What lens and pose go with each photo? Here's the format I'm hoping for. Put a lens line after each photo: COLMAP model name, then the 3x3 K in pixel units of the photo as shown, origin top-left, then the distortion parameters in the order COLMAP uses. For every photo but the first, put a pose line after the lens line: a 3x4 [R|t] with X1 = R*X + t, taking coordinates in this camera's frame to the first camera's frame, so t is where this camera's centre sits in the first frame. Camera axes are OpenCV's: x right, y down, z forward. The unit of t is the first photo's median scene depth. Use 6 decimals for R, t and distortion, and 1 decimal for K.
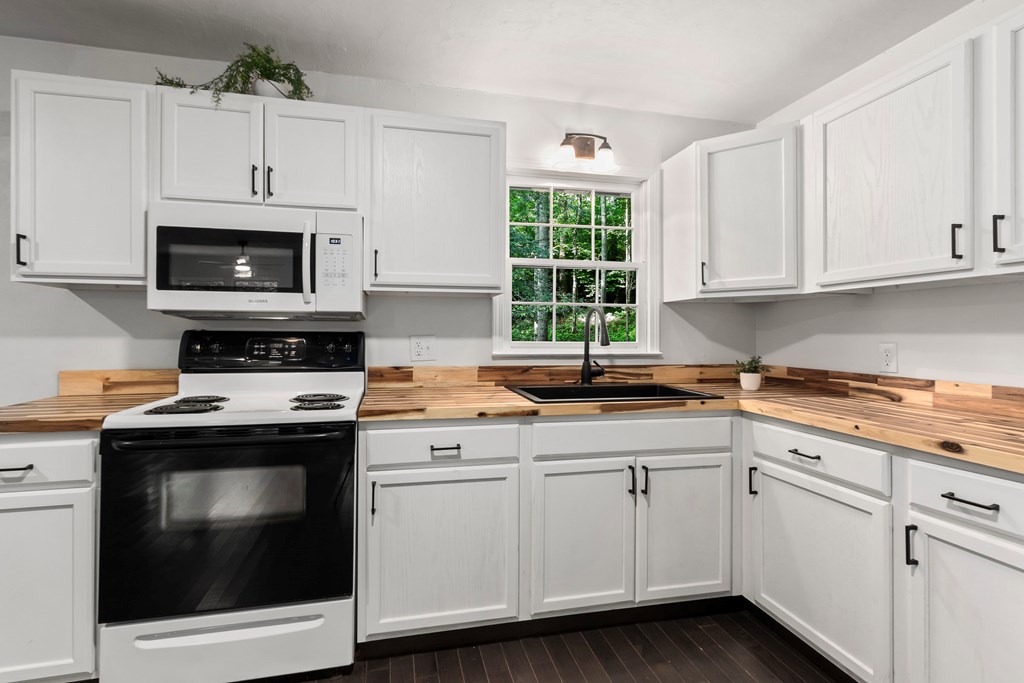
lens RADIAL K [[486.5, 0, 493.4], [0, 486.5, 333.5], [0, 0, 1]] dist [0.005065, -0.000552]
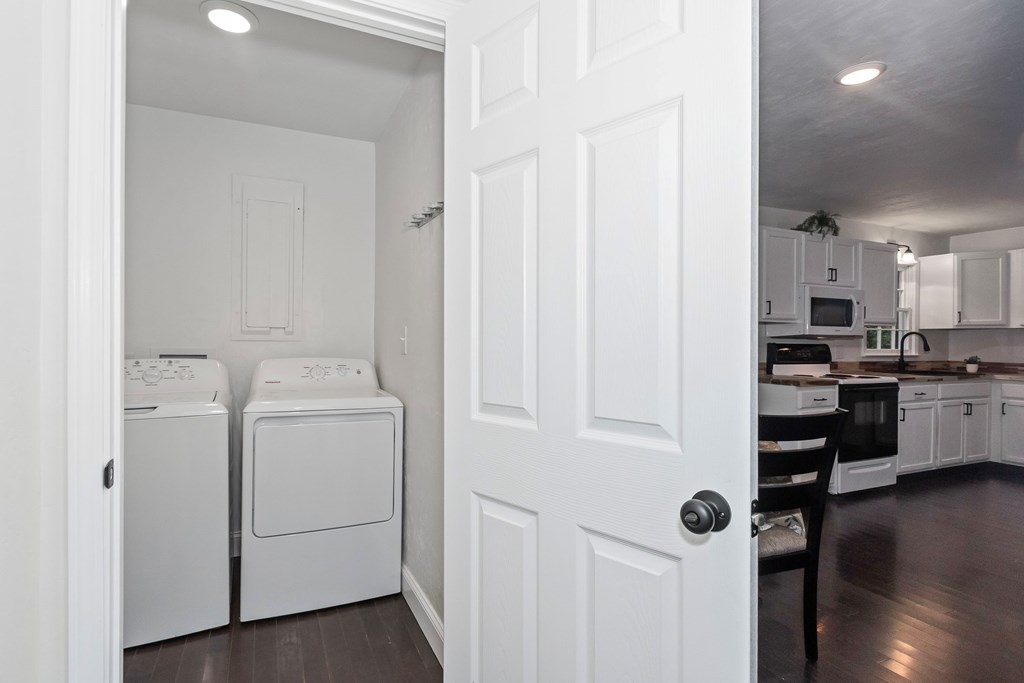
lens RADIAL K [[519.6, 0, 488.9], [0, 519.6, 344.1], [0, 0, 1]] dist [-0.000537, -0.000953]
pose [[0.979740, 0.002955, 0.200254, -2.318104], [-0.004394, 0.999968, 0.006742, -0.013239], [-0.200227, -0.007485, 0.979721, -0.915060]]
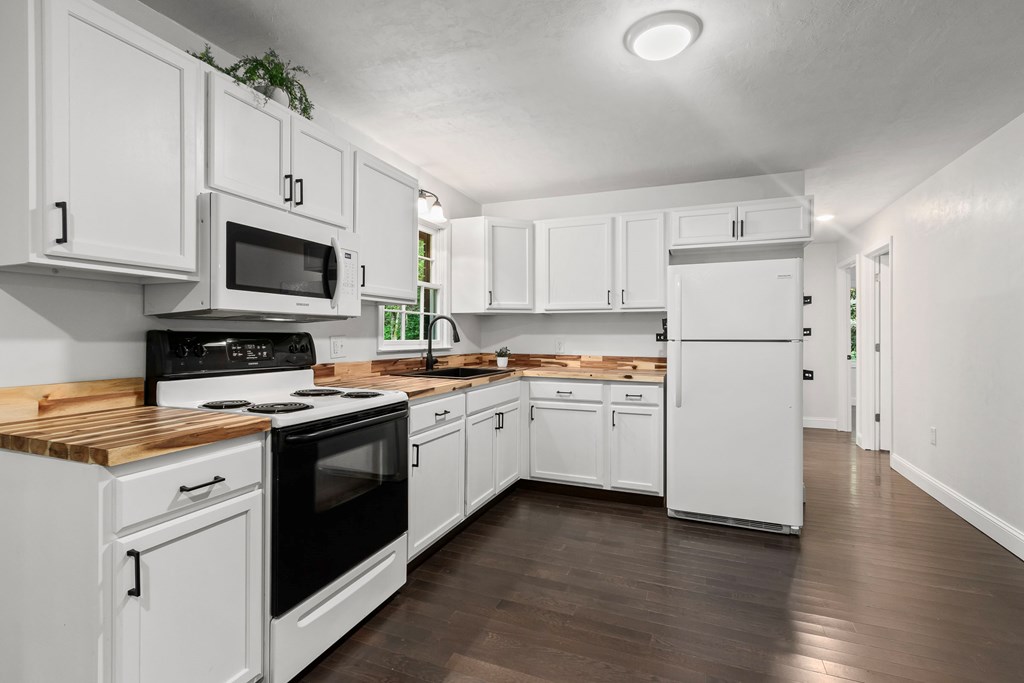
lens RADIAL K [[486.5, 0, 505.2], [0, 486.5, 335.9], [0, 0, 1]] dist [0.005065, -0.000552]
pose [[0.571779, -0.003037, 0.820402, -1.029913], [-0.003832, 0.999972, 0.006372, -0.005631], [-0.820398, -0.006787, 0.571752, 0.015180]]
